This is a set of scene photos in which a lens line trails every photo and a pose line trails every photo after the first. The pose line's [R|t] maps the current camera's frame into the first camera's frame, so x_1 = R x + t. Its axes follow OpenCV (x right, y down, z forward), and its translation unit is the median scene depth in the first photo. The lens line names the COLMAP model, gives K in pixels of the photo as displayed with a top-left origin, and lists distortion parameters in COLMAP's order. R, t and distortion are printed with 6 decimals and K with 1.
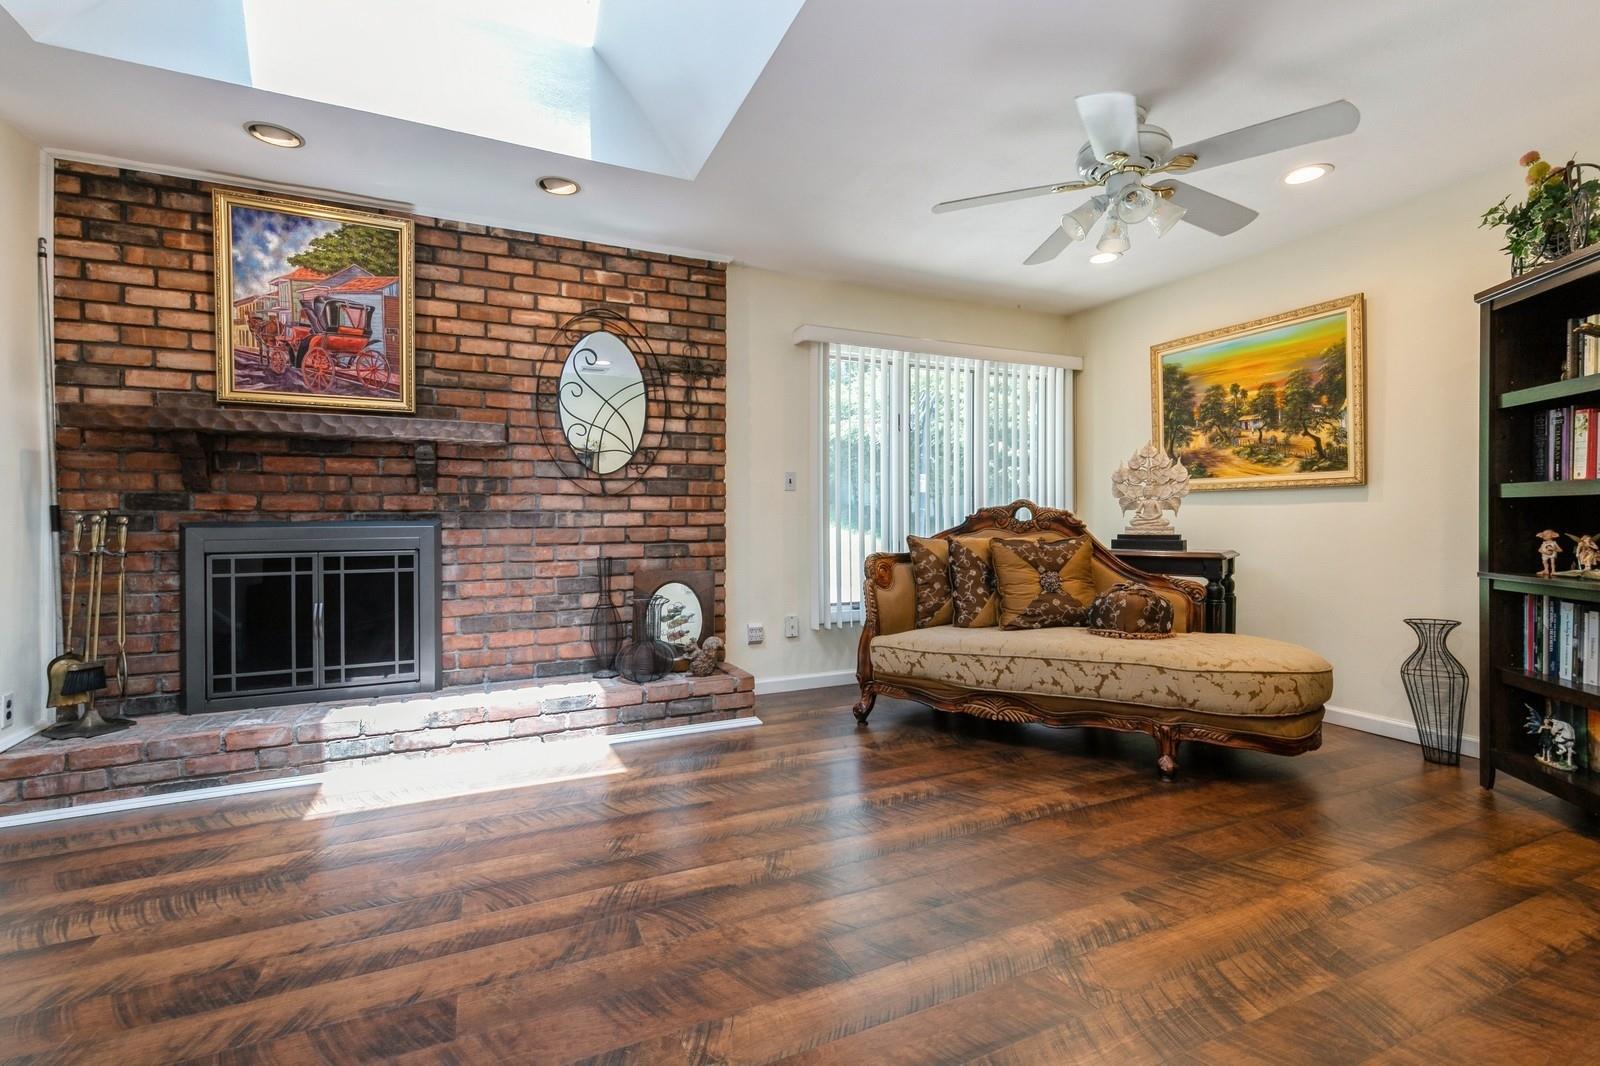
lens RADIAL K [[721.3, 0, 797.7], [0, 721.3, 518.0], [0, 0, 1]] dist [0.007294, -0.000600]
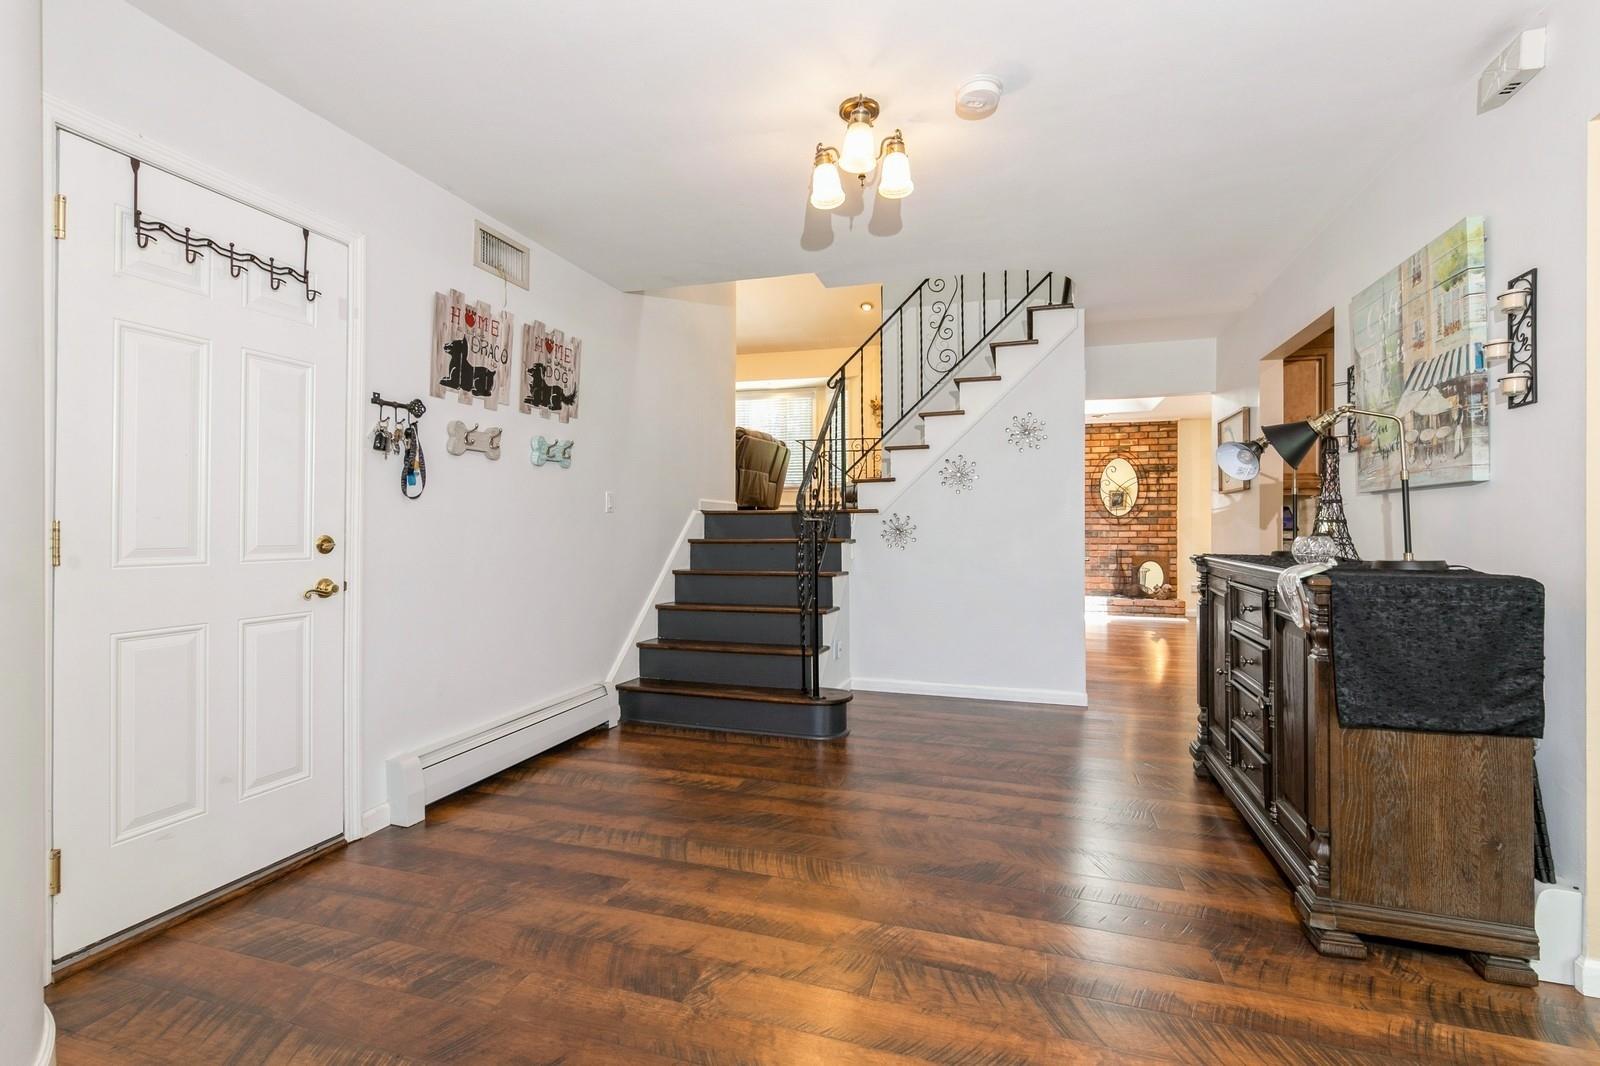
lens RADIAL K [[721.3, 0, 790.3], [0, 721.3, 523.9], [0, 0, 1]] dist [0.007294, -0.000600]
pose [[0.745928, 0.000175, -0.666026, 0.547360], [-0.002850, 0.999992, -0.002930, -0.024023], [0.666020, 0.004084, 0.745923, -1.617997]]
